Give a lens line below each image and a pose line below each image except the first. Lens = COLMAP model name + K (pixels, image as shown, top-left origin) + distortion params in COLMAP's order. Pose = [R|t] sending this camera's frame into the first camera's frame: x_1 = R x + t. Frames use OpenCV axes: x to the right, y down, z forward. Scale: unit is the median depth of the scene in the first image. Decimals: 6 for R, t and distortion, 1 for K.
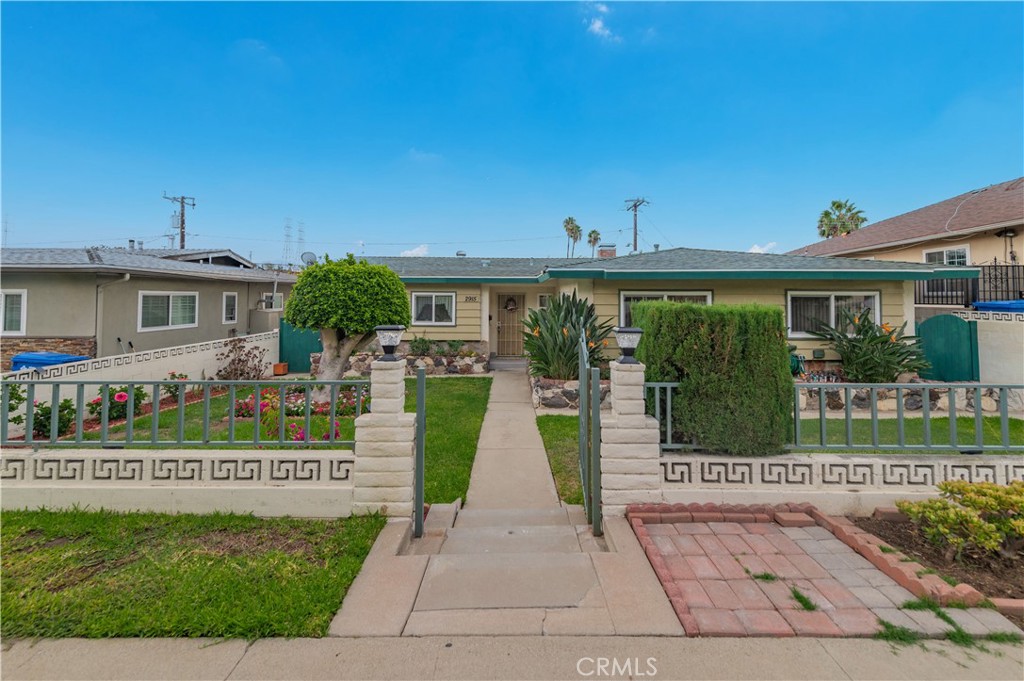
lens RADIAL K [[427.6, 0, 503.6], [0, 427.6, 287.1], [0, 0, 1]] dist [0.008334, -0.000715]
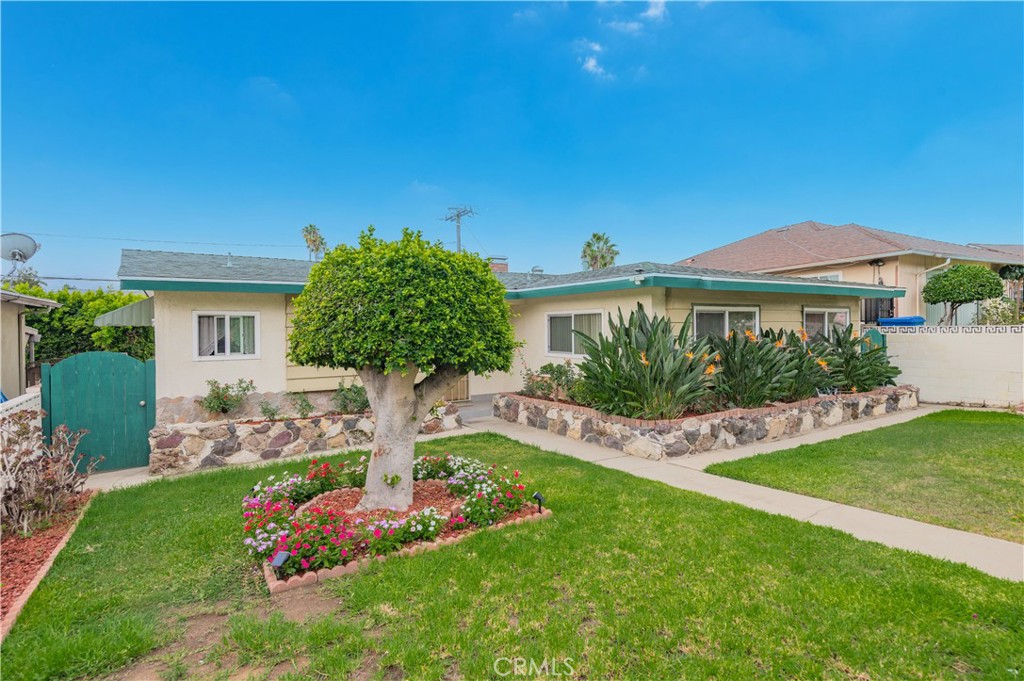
lens RADIAL K [[523.8, 0, 507.6], [0, 523.8, 331.1], [0, 0, 1]] dist [0.009472, 0.000008]
pose [[0.843955, -0.015594, 0.536188, -0.611465], [0.001869, 0.999657, 0.026133, 0.032712], [-0.536411, -0.021053, 0.843694, 0.361732]]
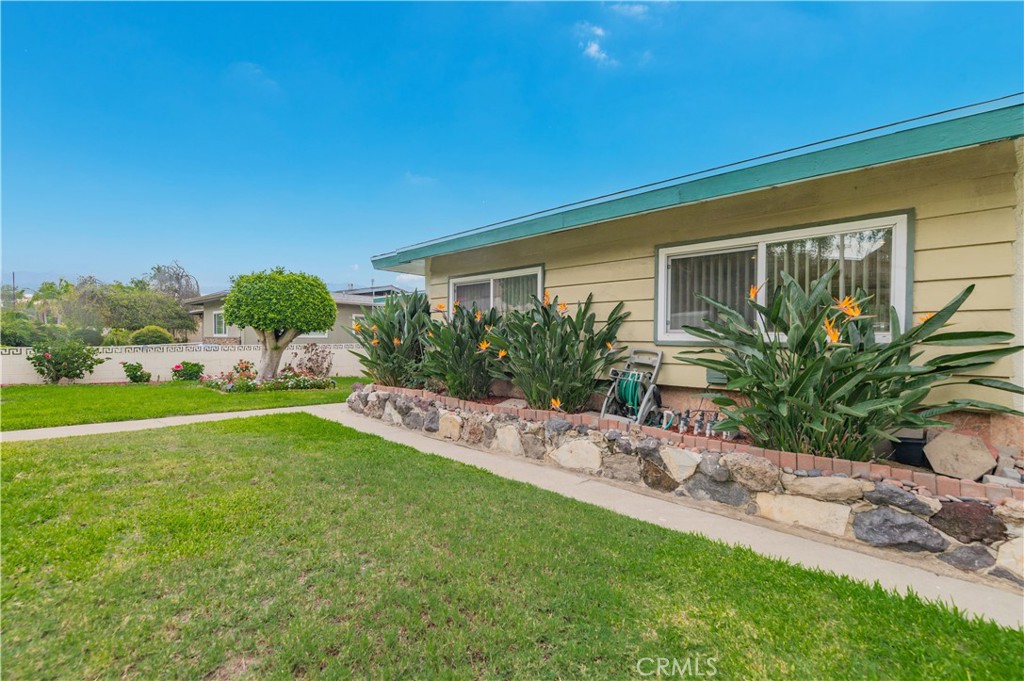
lens RADIAL K [[411.0, 0, 512.0], [0, 411.0, 340.5], [0, 0, 1]] dist [0.008910, -0.000639]
pose [[0.753544, 0.008347, -0.657345, 0.898509], [0.009347, 0.999682, 0.023409, 0.110622], [0.657331, -0.023784, 0.753226, 0.549324]]
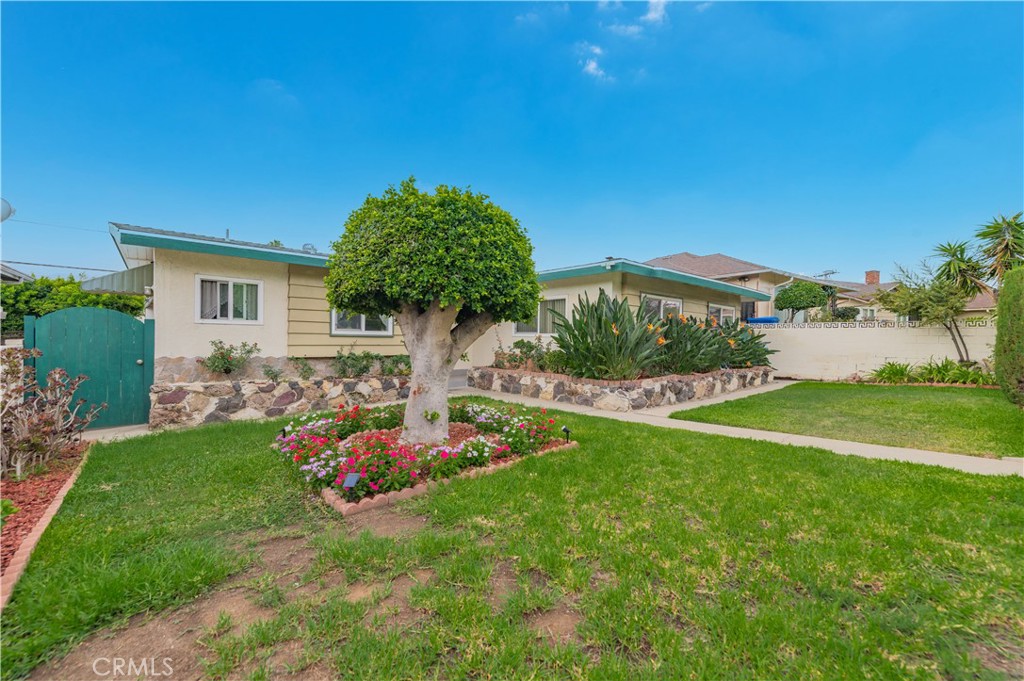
lens RADIAL K [[411.0, 0, 512.0], [0, 411.0, 340.5], [0, 0, 1]] dist [0.008910, -0.000639]
pose [[0.741644, -0.000519, 0.670793, -0.664143], [-0.026164, 0.999216, 0.029701, 0.109093], [-0.670283, -0.039578, 0.741050, 0.504916]]
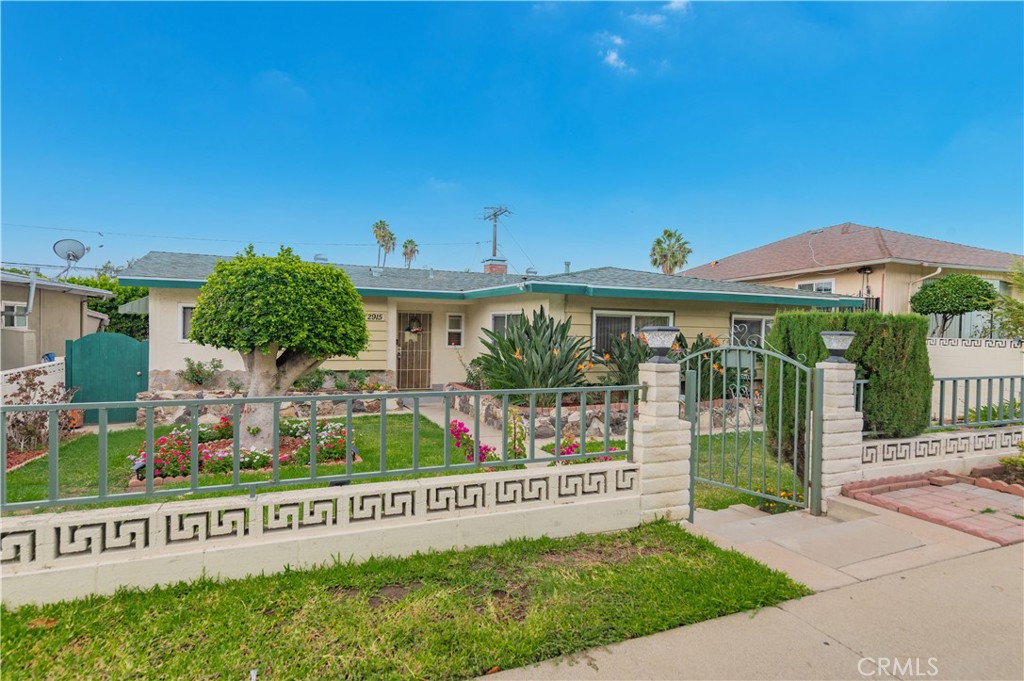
lens RADIAL K [[540.5, 0, 492.1], [0, 540.5, 338.1], [0, 0, 1]] dist [0.022442, -0.002841]
pose [[0.919835, 0.007850, 0.392227, -0.397527], [-0.027037, 0.998691, 0.043417, 0.025910], [-0.391373, -0.050541, 0.918843, 0.013675]]
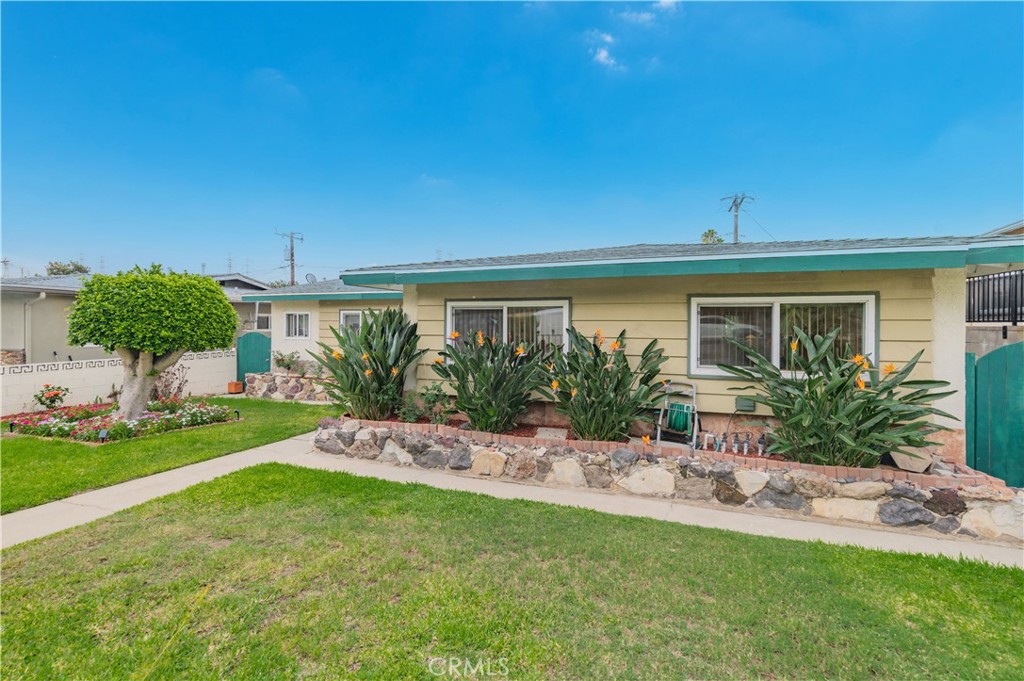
lens RADIAL K [[437.9, 0, 511.5], [0, 437.9, 323.5], [0, 0, 1]] dist [0.009661, -0.000432]
pose [[0.945733, 0.000681, -0.324944, 0.658115], [0.006546, 0.999755, 0.021148, 0.033524], [0.324878, -0.022128, 0.945497, 0.353815]]
